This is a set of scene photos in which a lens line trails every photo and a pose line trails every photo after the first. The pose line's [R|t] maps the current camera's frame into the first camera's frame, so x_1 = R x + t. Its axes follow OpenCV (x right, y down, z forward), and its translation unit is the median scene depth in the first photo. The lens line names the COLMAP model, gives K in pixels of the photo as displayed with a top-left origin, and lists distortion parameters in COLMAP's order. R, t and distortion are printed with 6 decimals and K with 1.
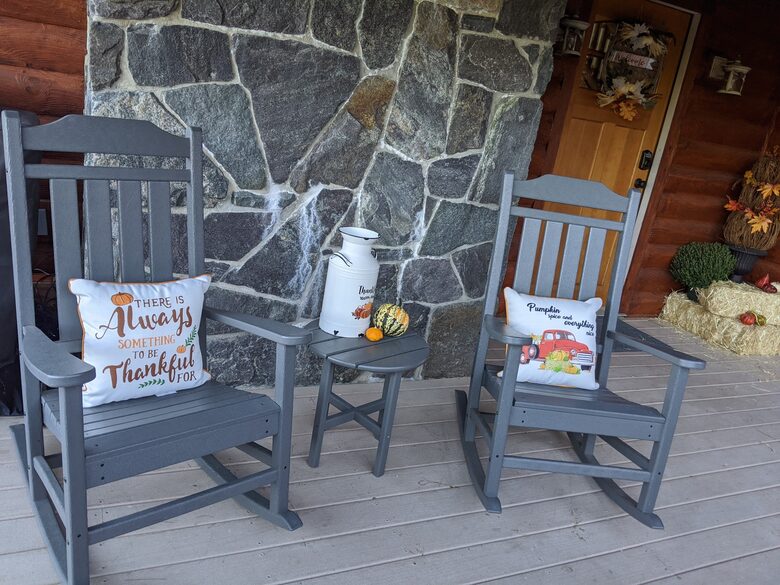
lens RADIAL K [[635.5, 0, 390.0], [0, 635.5, 292.5], [0, 0, 1]] dist [0.001254, -0.001597]
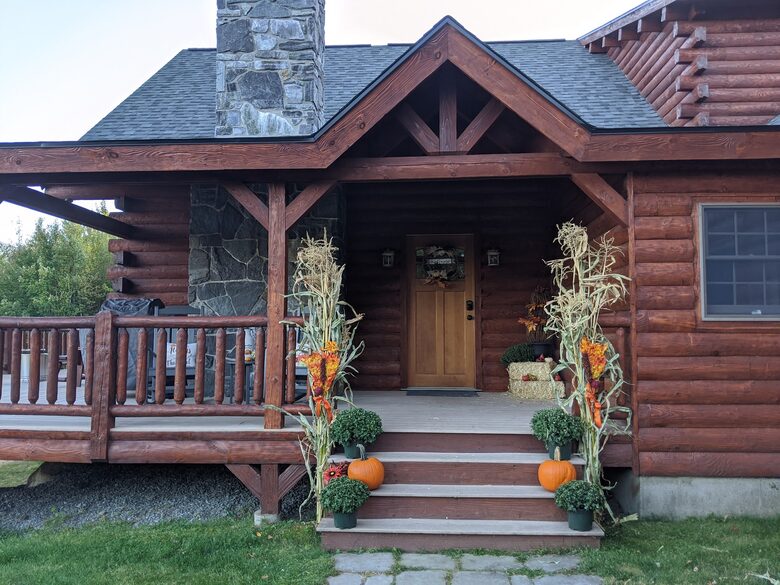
lens RADIAL K [[635.5, 0, 390.0], [0, 635.5, 292.5], [0, 0, 1]] dist [0.001254, -0.001597]
pose [[0.869823, -0.193193, -0.453966, 1.182129], [-0.003300, 0.917845, -0.396926, 0.576045], [0.493353, 0.346753, 0.797725, -0.745540]]
